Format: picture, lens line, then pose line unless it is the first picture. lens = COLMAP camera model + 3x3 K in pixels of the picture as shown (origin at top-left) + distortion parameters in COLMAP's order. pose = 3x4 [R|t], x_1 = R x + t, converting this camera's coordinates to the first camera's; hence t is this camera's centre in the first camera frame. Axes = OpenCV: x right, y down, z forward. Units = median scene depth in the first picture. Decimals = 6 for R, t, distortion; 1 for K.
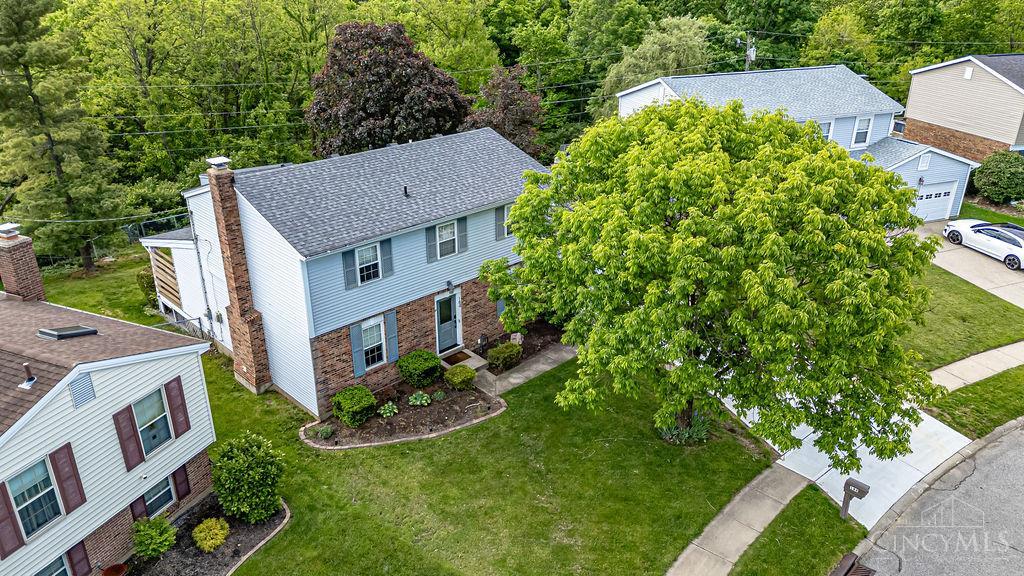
lens RADIAL K [[752.6, 0, 521.3], [0, 752.6, 282.6], [0, 0, 1]] dist [0.077504, -0.072332]
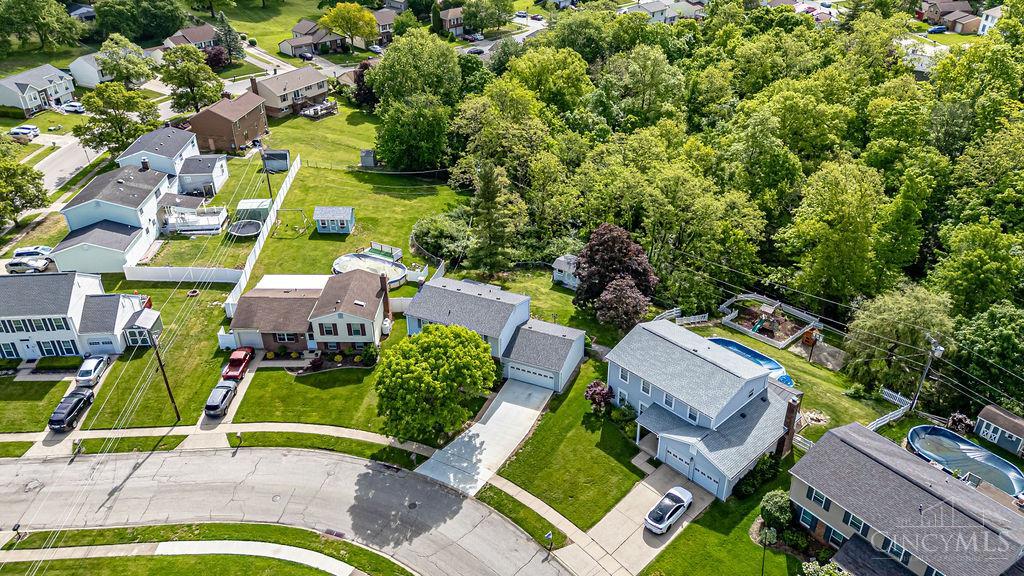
lens RADIAL K [[752.6, 0, 512.4], [0, 752.6, 286.6], [0, 0, 1]] dist [0.077504, -0.072332]
pose [[0.356634, 0.473633, -0.805285, 2.455480], [-0.361242, 0.864831, 0.348673, -1.424111], [0.861578, 0.166554, 0.479523, -0.281923]]
